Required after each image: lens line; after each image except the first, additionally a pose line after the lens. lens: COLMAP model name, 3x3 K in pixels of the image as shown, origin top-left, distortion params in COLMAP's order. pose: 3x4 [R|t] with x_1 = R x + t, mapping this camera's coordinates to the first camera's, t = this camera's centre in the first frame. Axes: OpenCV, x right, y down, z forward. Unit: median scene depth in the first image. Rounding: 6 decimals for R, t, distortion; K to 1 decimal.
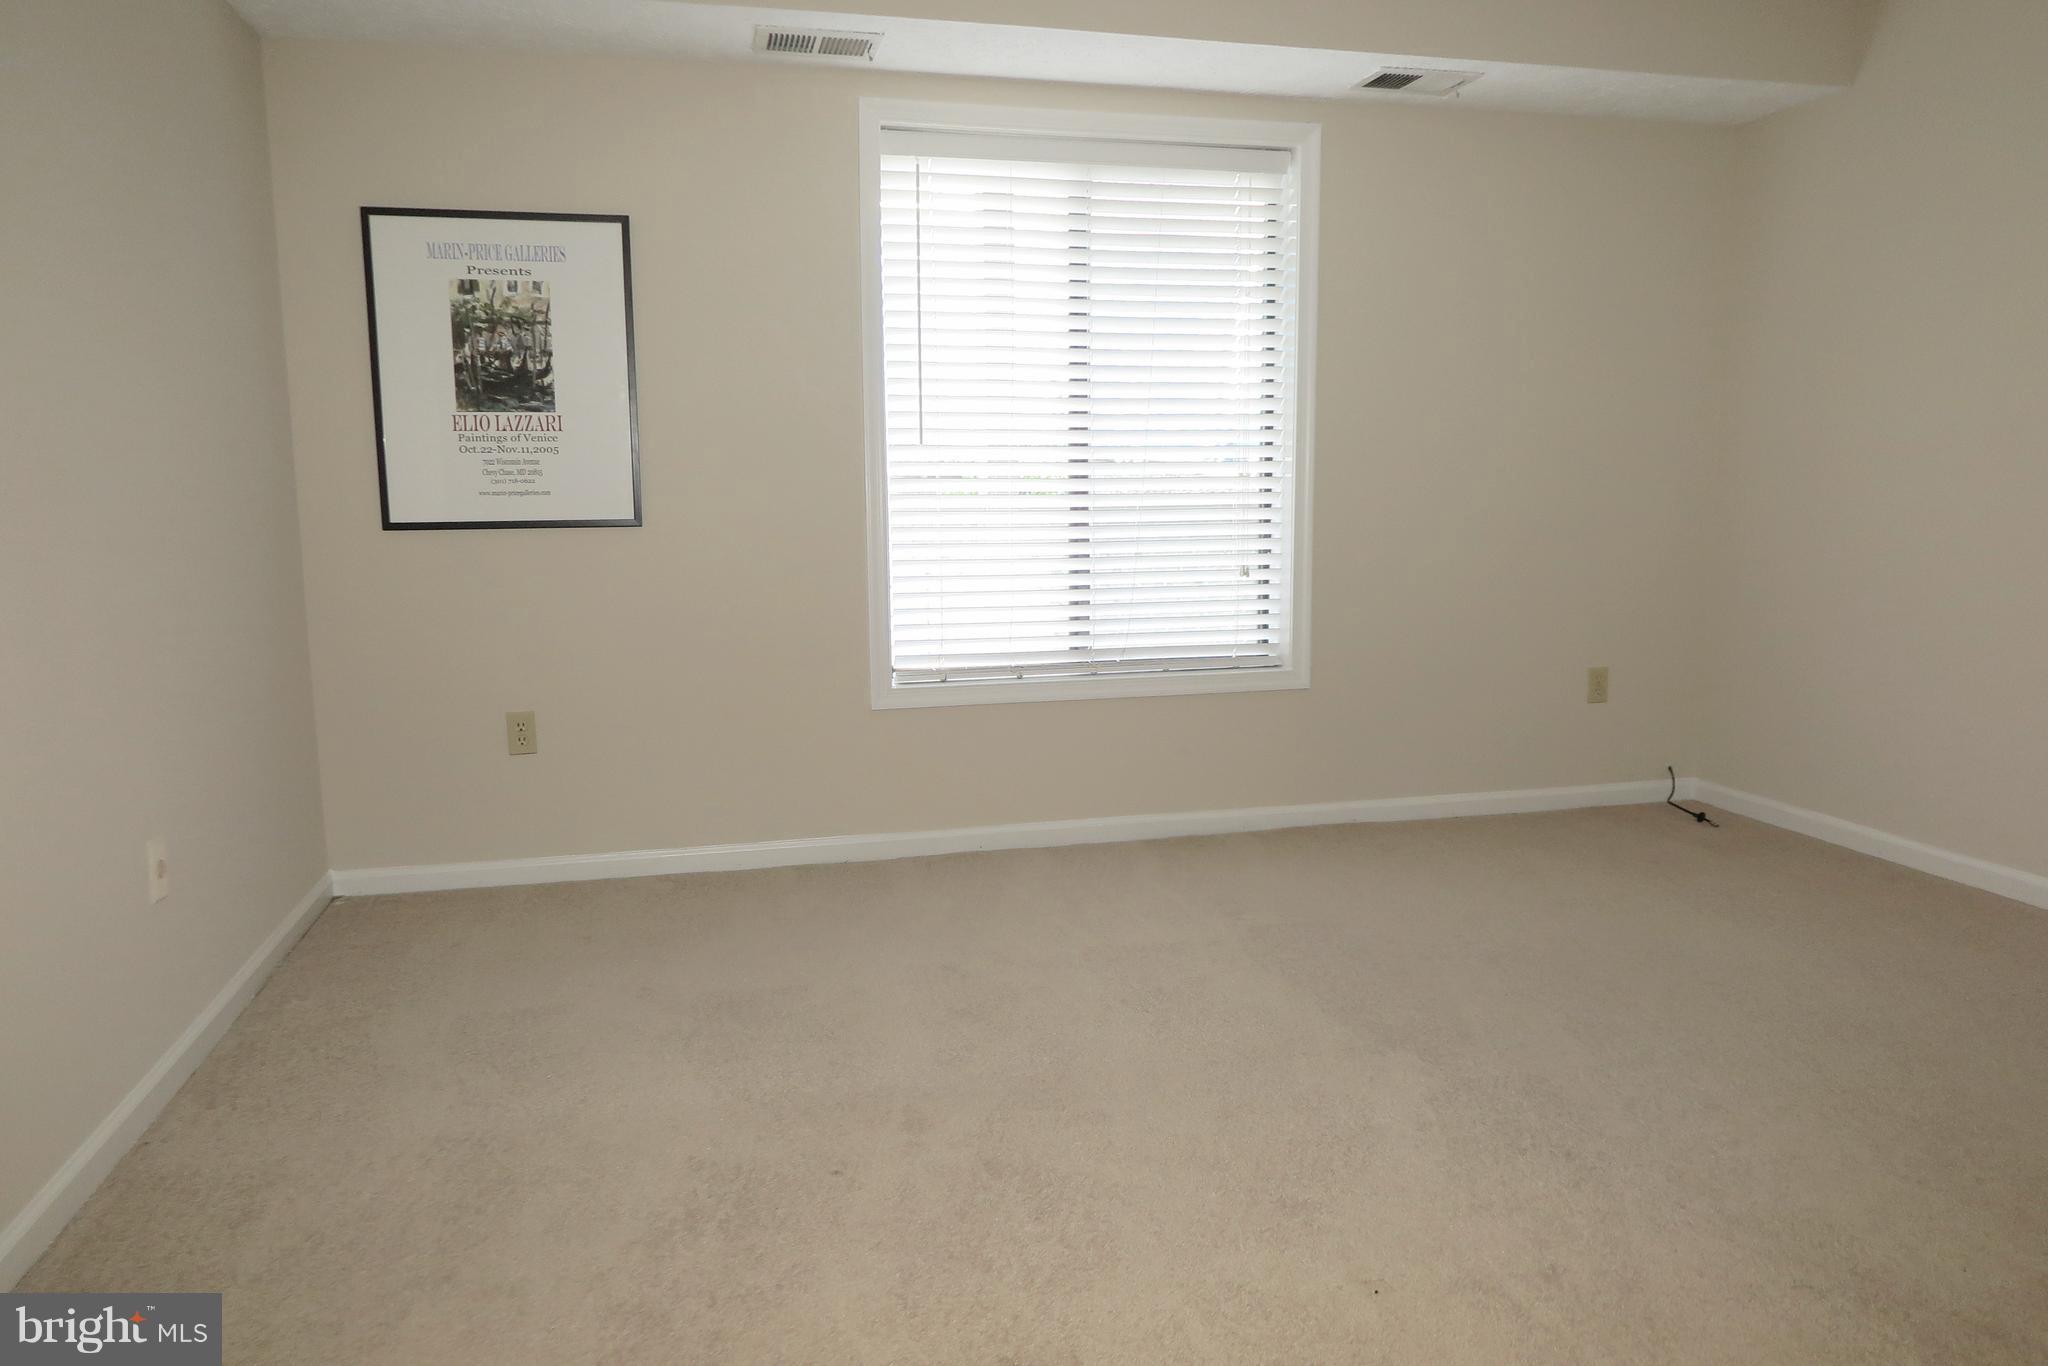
lens RADIAL K [[1408.0, 0, 1014.6], [0, 1408.0, 668.7], [0, 0, 1]] dist [-0.013085, 0.011593]
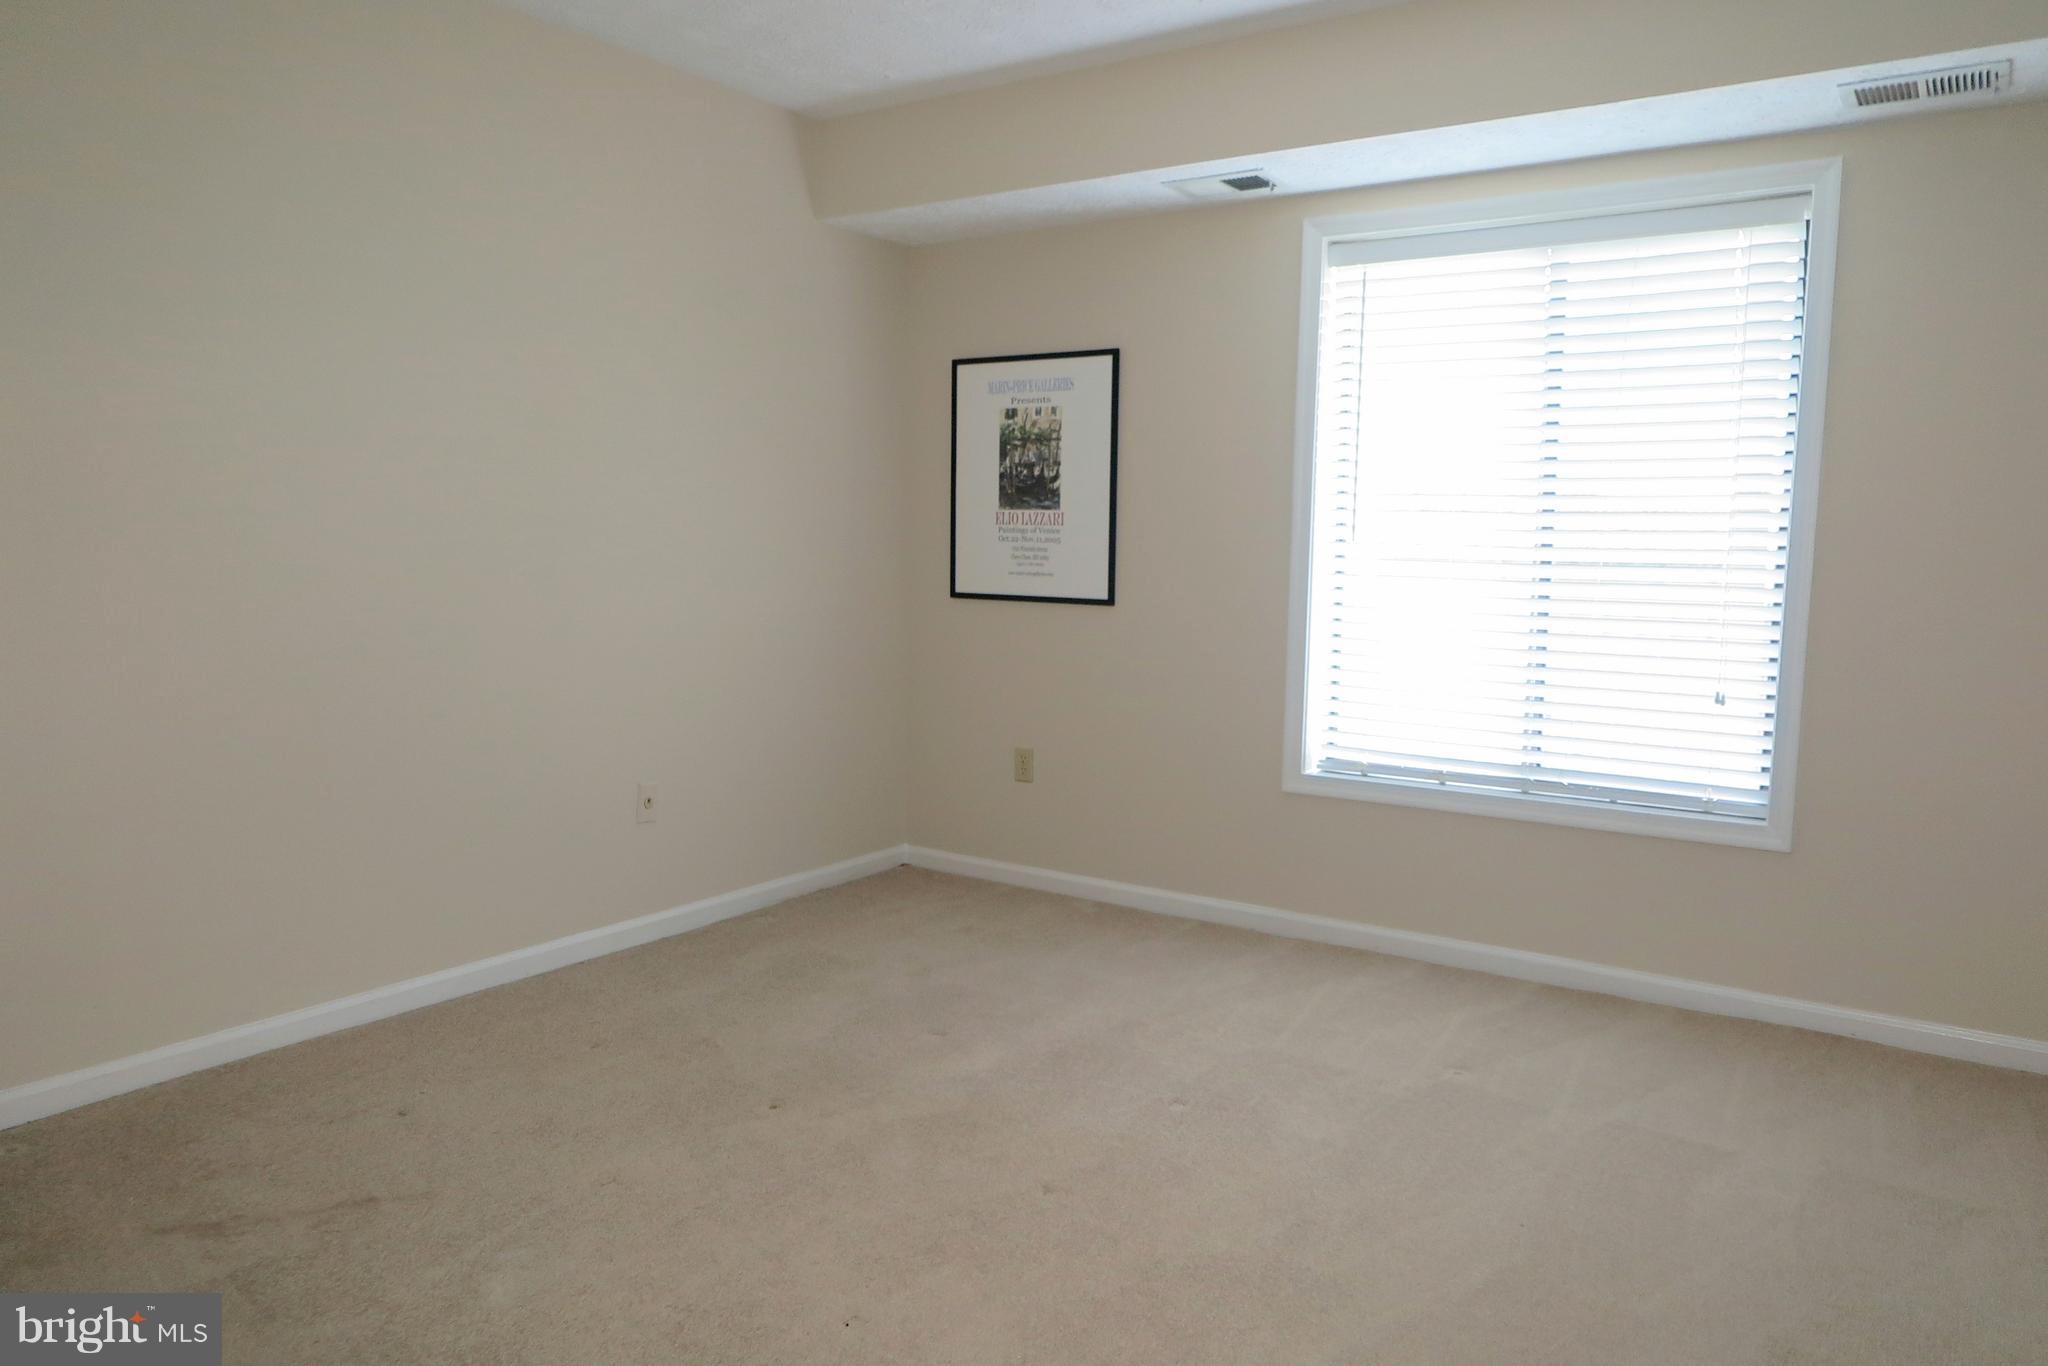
lens RADIAL K [[1408.0, 0, 1005.7], [0, 1408.0, 693.8], [0, 0, 1]] dist [-0.013085, 0.011593]
pose [[0.663291, 0.096373, -0.742130, 0.582750], [-0.133626, 0.990989, 0.009259, -0.027167], [0.736335, 0.093026, 0.670192, 0.149212]]
